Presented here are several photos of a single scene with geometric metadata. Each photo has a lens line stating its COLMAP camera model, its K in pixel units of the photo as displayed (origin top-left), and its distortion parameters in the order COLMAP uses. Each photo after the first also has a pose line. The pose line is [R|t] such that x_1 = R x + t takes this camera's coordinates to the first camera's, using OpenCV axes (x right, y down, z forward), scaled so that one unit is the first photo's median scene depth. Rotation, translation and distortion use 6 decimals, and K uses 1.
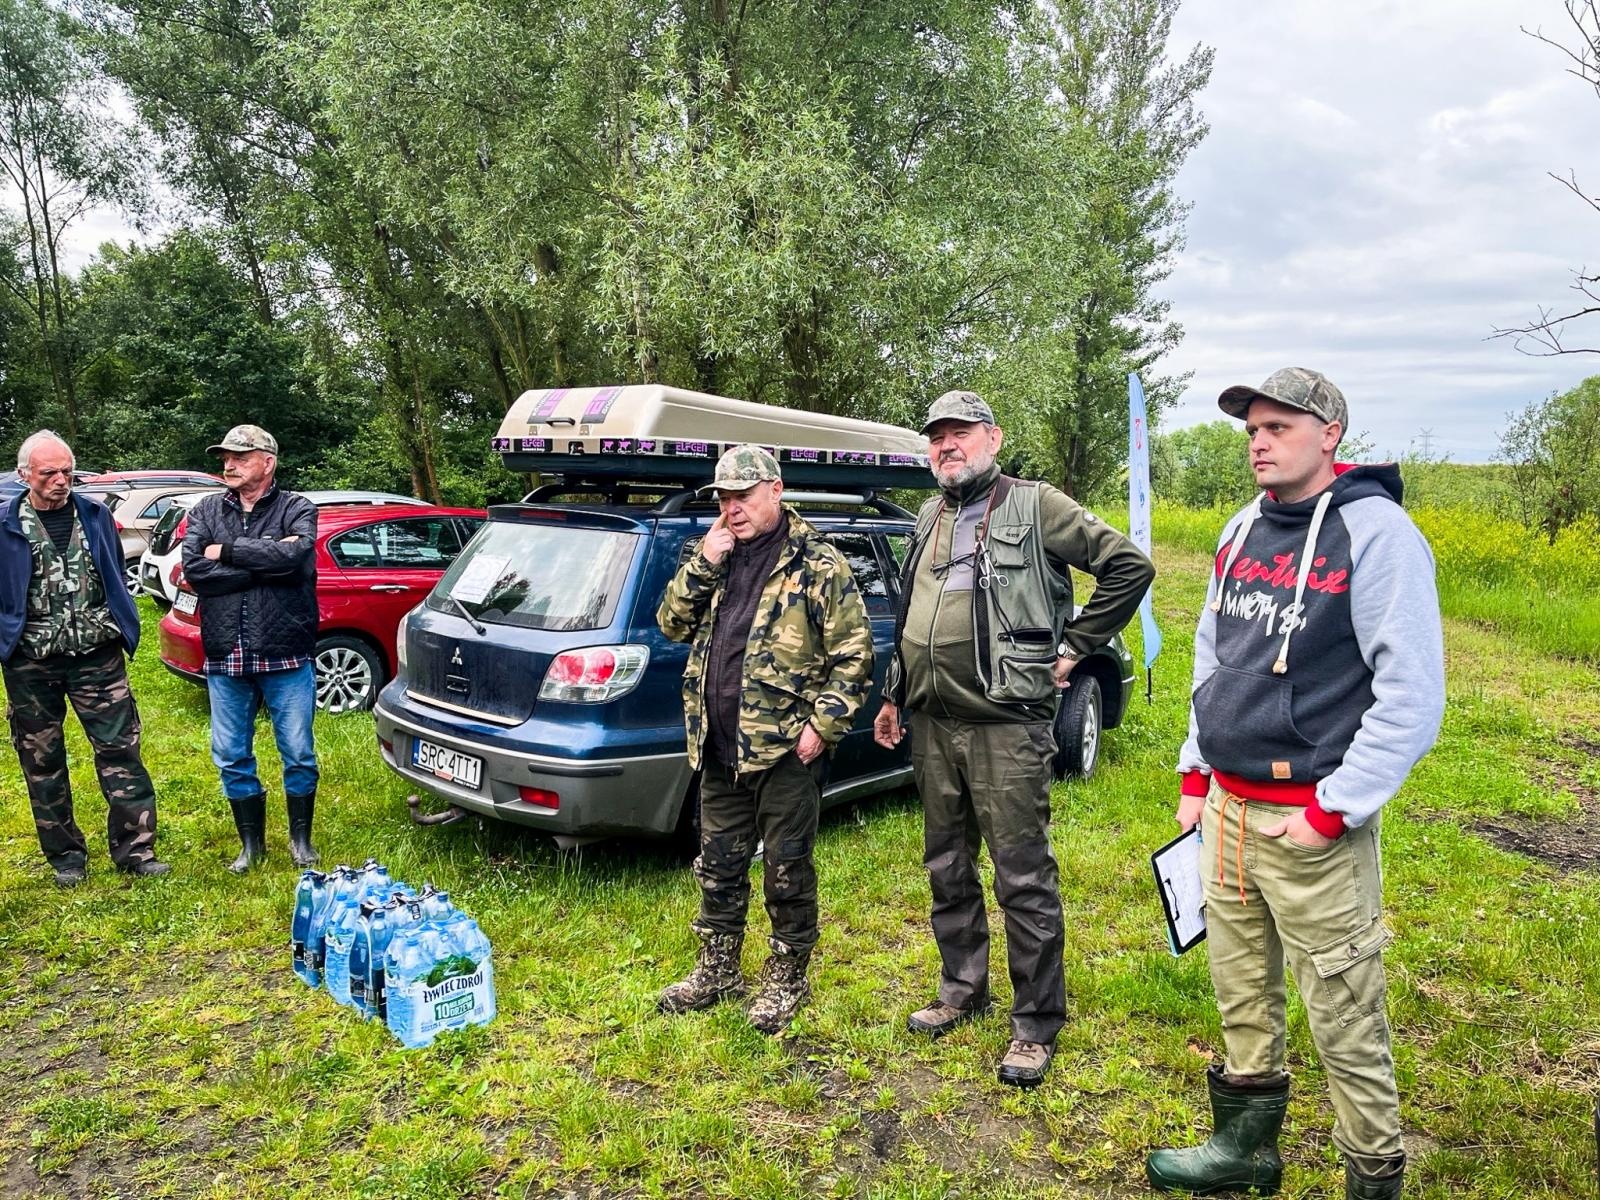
lens RADIAL K [[1209.8, 0, 816.9], [0, 1209.8, 600.6], [0, 0, 1]] dist [0.075720, -0.096475]
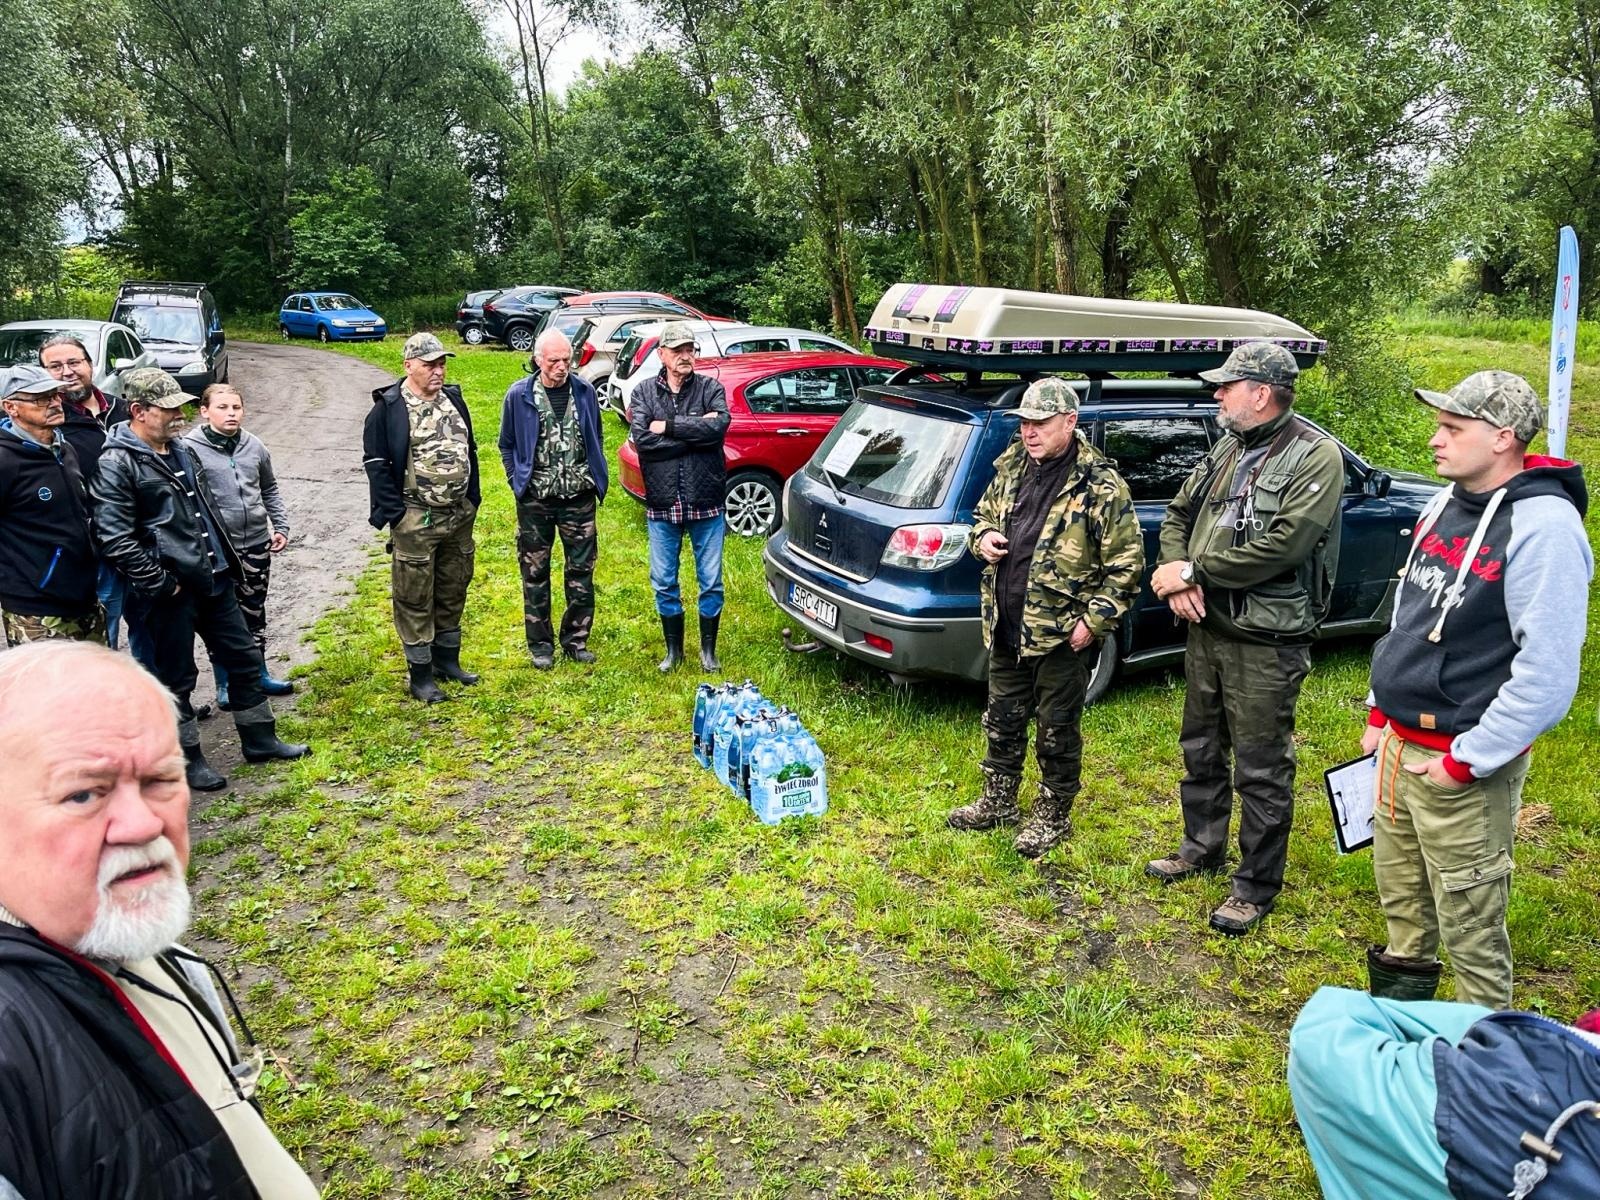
lens RADIAL K [[1209.8, 0, 803.0], [0, 1209.8, 599.2], [0, 0, 1]] dist [0.075720, -0.096475]
pose [[0.938110, 0.087171, -0.335188, 0.099983], [-0.031698, 0.985355, 0.167543, -0.078805], [0.344884, -0.146549, 0.927134, -0.146076]]
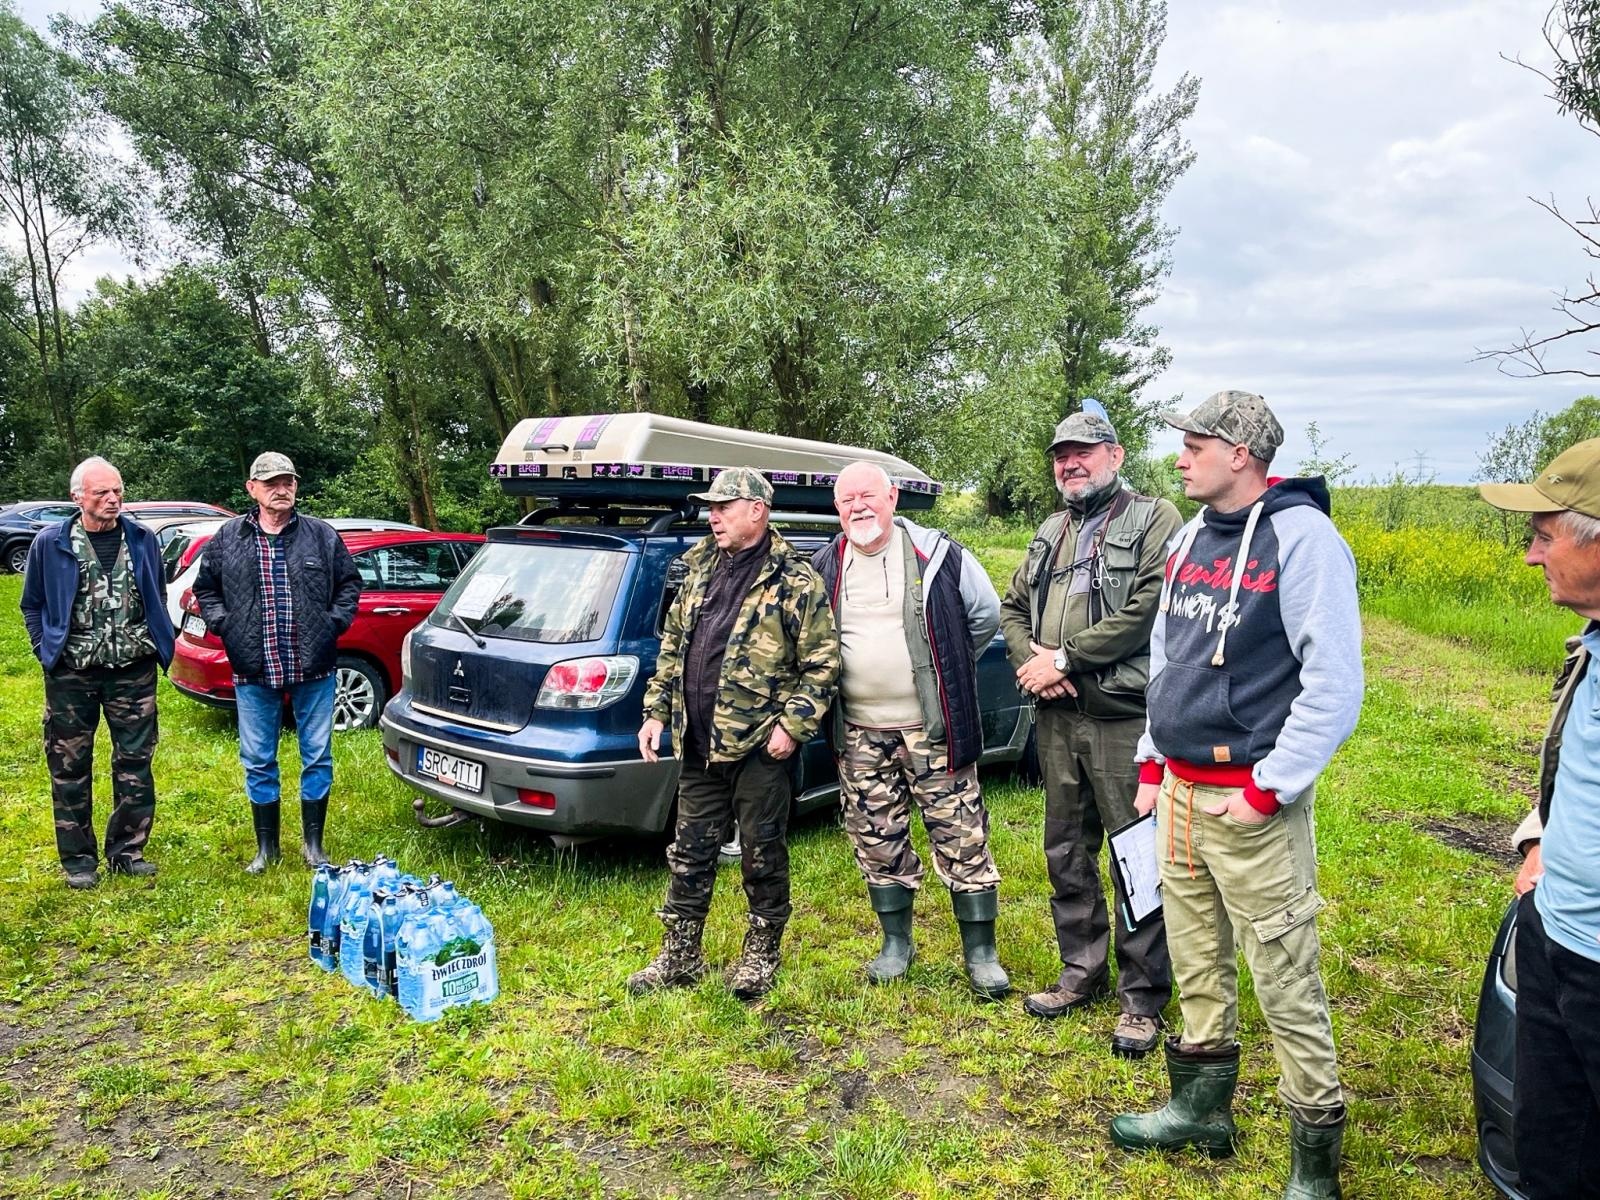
lens RADIAL K [[1209.8, 0, 808.0], [0, 1209.8, 612.6], [0, 0, 1]] dist [0.075720, -0.096475]
pose [[0.999963, -0.008052, -0.003127, 0.013751], [0.008013, 0.999894, -0.012174, 0.012178], [0.003225, 0.012148, 0.999921, -0.065335]]
